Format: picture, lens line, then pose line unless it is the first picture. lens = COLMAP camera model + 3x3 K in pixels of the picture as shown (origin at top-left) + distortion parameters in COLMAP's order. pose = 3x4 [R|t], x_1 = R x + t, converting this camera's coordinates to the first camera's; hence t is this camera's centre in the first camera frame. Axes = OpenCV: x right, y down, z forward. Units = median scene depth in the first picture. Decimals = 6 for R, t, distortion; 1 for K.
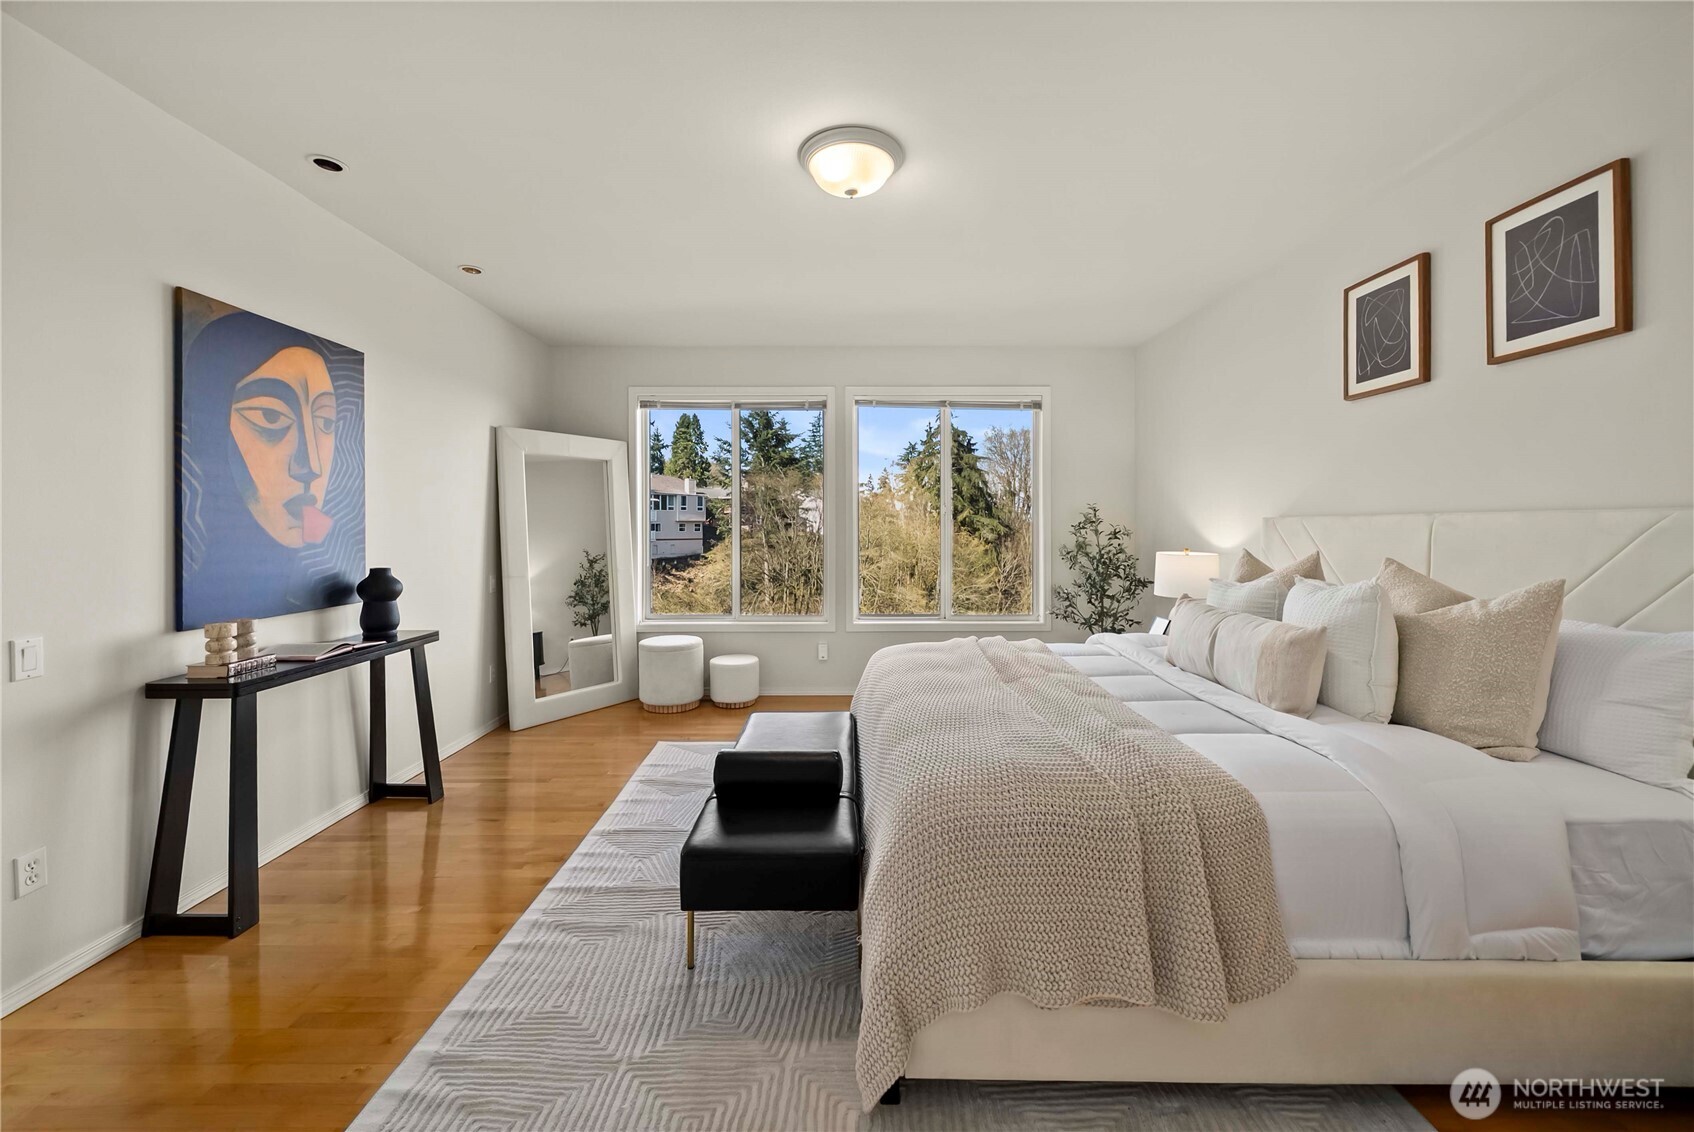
lens RADIAL K [[648.9, 0, 880.0], [0, 648.9, 525.0], [0, 0, 1]] dist [-0.002250, -0.000750]
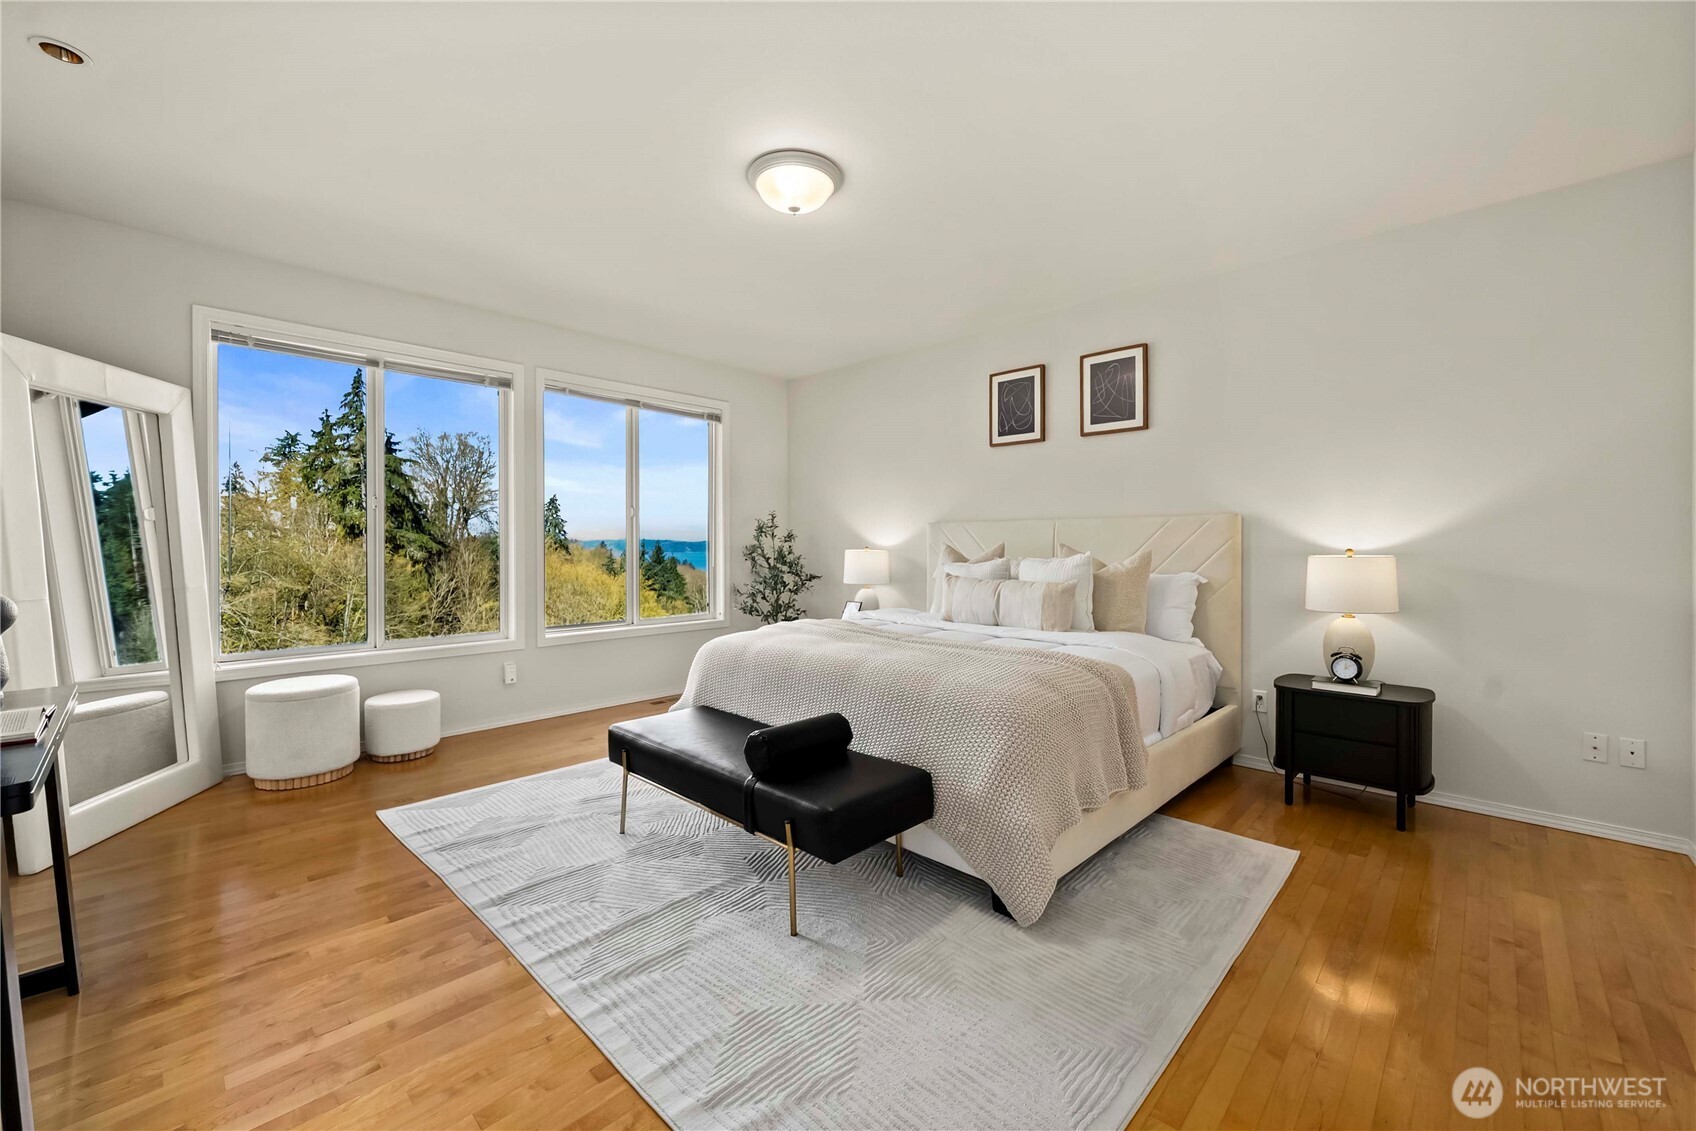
lens RADIAL K [[649.6, 0, 853.1], [0, 649.6, 543.1], [0, 0, 1]] dist [-0.002250, -0.000750]
pose [[0.712298, 0.000735, 0.701877, -0.374048], [-0.001364, 0.999999, 0.000336, 0.023358], [-0.701876, -0.001197, 0.712298, 0.078541]]
